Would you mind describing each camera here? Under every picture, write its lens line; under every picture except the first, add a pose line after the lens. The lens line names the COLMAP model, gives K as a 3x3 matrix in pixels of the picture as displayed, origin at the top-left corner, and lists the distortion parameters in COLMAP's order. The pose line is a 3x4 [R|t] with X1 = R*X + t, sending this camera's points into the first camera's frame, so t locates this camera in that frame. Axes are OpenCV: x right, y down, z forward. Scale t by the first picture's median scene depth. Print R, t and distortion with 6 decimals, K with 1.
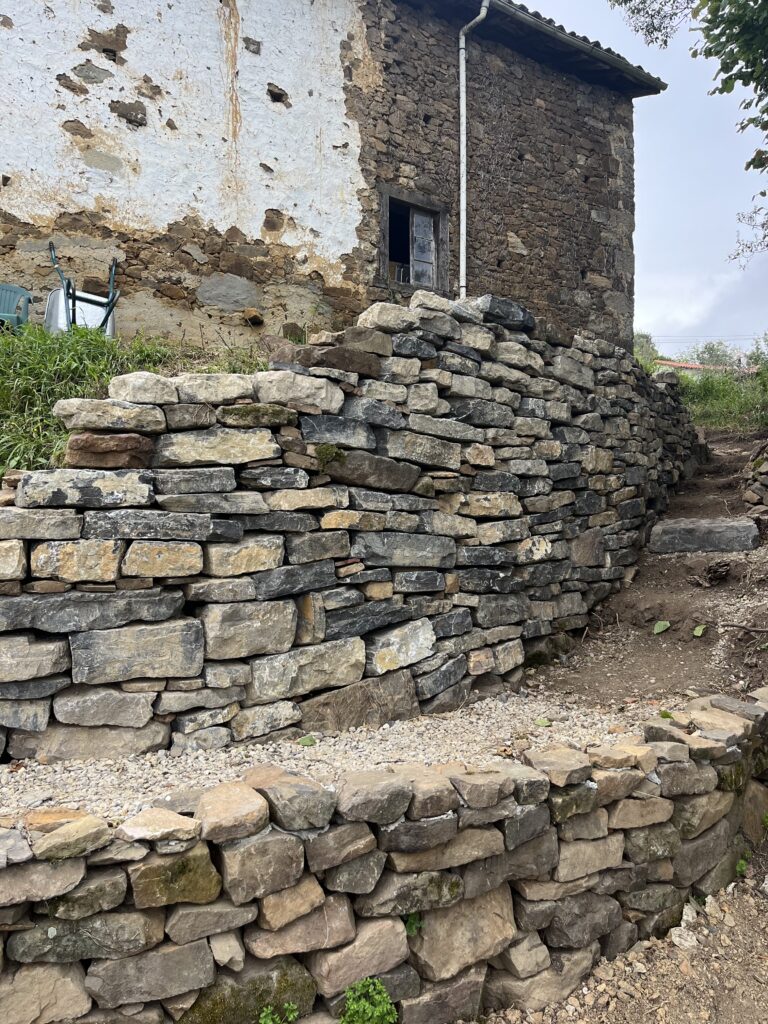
lens RADIAL K [[754.4, 0, 378.7], [0, 754.4, 516.3], [0, 0, 1]] dist [0.054284, -0.081380]
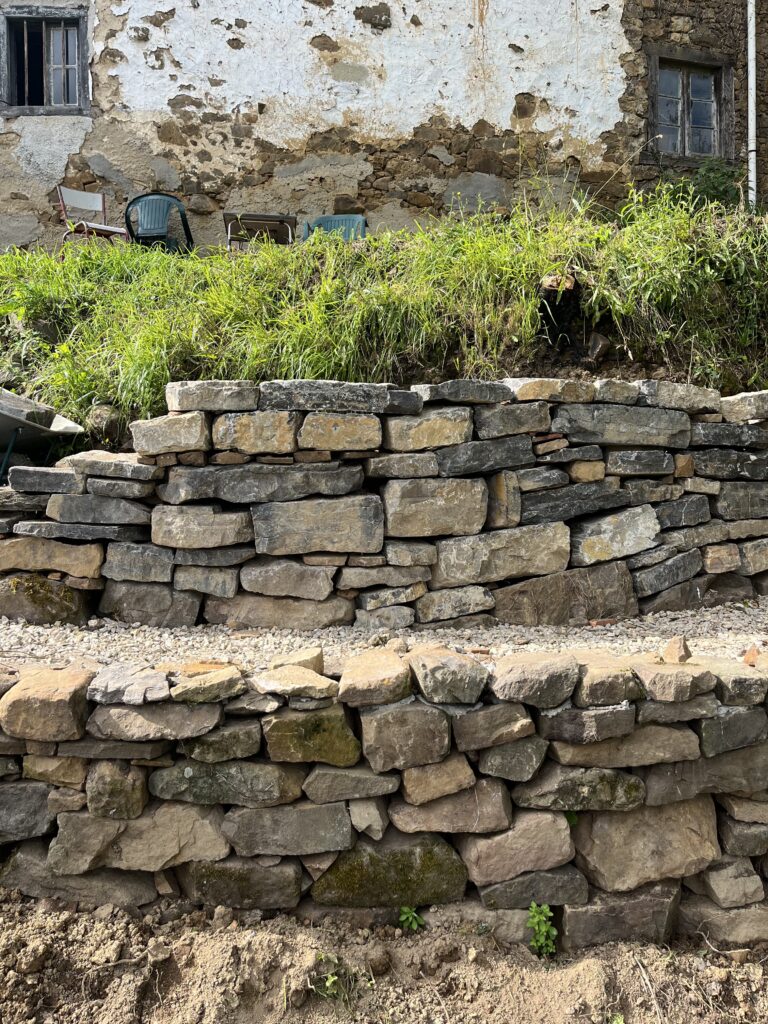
lens RADIAL K [[754.4, 0, 378.7], [0, 754.4, 516.3], [0, 0, 1]] dist [0.054284, -0.081380]
pose [[0.938322, 0.007020, -0.345692, 0.093098], [0.027710, 0.995051, 0.095419, 0.071911], [0.344651, -0.099113, 0.933484, 0.107141]]
